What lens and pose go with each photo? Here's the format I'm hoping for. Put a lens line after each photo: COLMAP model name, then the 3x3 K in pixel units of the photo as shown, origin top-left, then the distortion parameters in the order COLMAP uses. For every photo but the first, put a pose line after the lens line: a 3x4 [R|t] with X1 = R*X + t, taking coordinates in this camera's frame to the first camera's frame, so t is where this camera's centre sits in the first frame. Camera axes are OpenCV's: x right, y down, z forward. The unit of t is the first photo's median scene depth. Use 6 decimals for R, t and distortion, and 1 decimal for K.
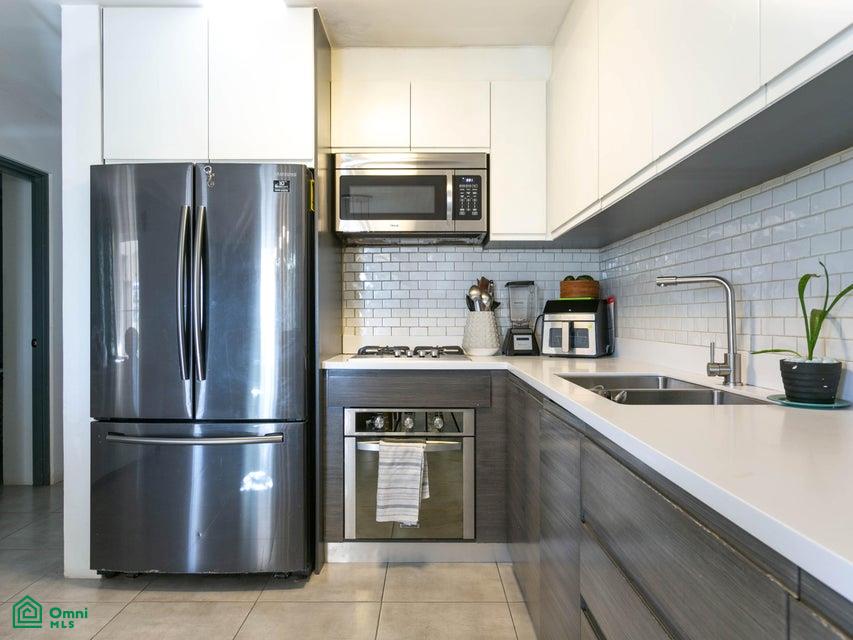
lens RADIAL K [[555.0, 0, 428.4], [0, 555.0, 319.0], [0, 0, 1]] dist [-0.010828, 0.004187]
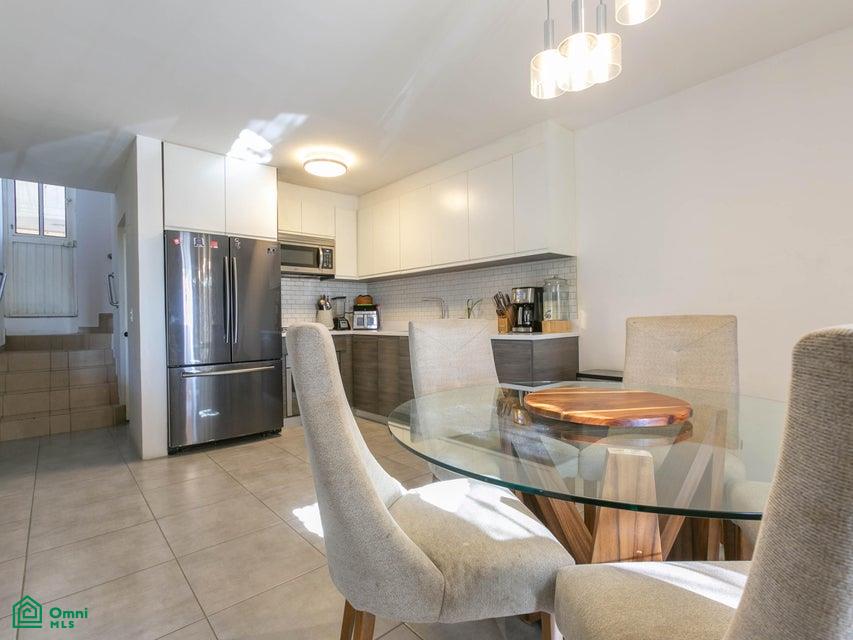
lens RADIAL K [[427.2, 0, 426.9], [0, 427.2, 321.6], [0, 0, 1]] dist [-0.012296, 0.000580]
pose [[0.750837, -0.015065, 0.660316, -0.822335], [0.015697, 0.999864, 0.004964, 0.032759], [-0.660301, 0.006637, 0.750971, -0.587431]]
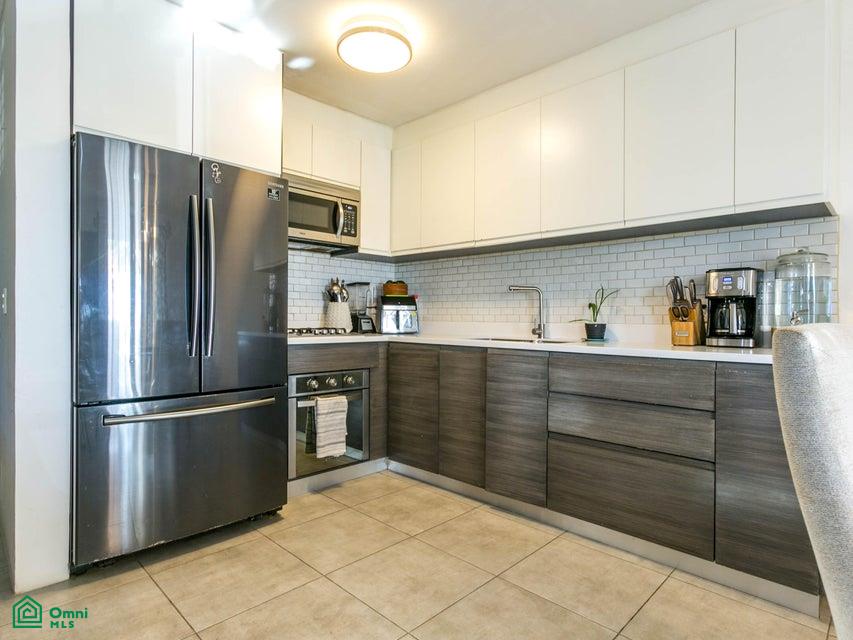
lens RADIAL K [[479.6, 0, 426.7], [0, 479.6, 320.0], [0, 0, 1]] dist [-0.005545, 0.002036]
pose [[0.701074, 0.002119, 0.713086, -0.704355], [-0.005810, 0.999979, 0.002740, 0.029595], [-0.713065, -0.006064, 0.701072, 0.014210]]
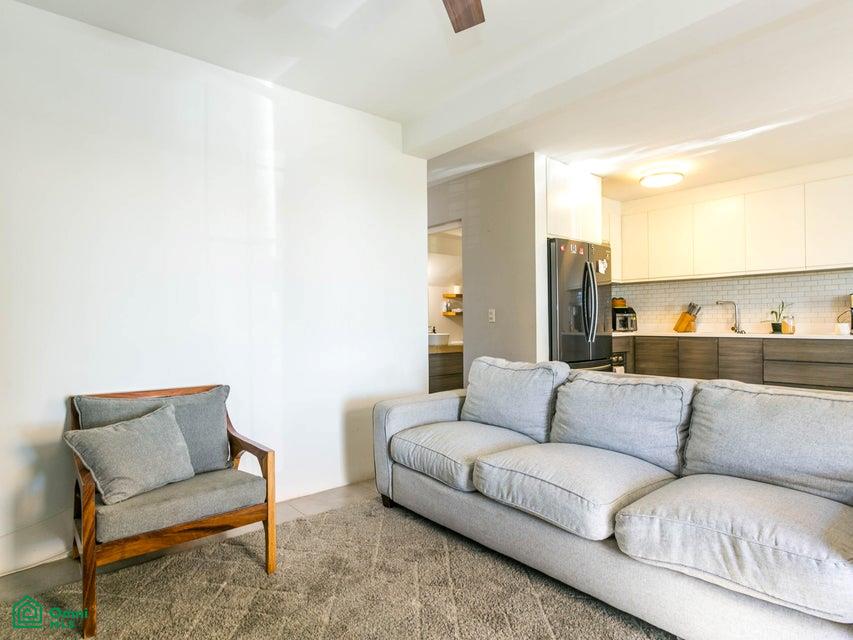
lens RADIAL K [[479.6, 0, 427.2], [0, 479.6, 316.9], [0, 0, 1]] dist [-0.005545, 0.002036]
pose [[0.756012, 0.003033, 0.654551, -1.940400], [0.007917, 0.999874, -0.013777, 0.030159], [-0.654510, 0.015598, 0.755892, -0.014514]]
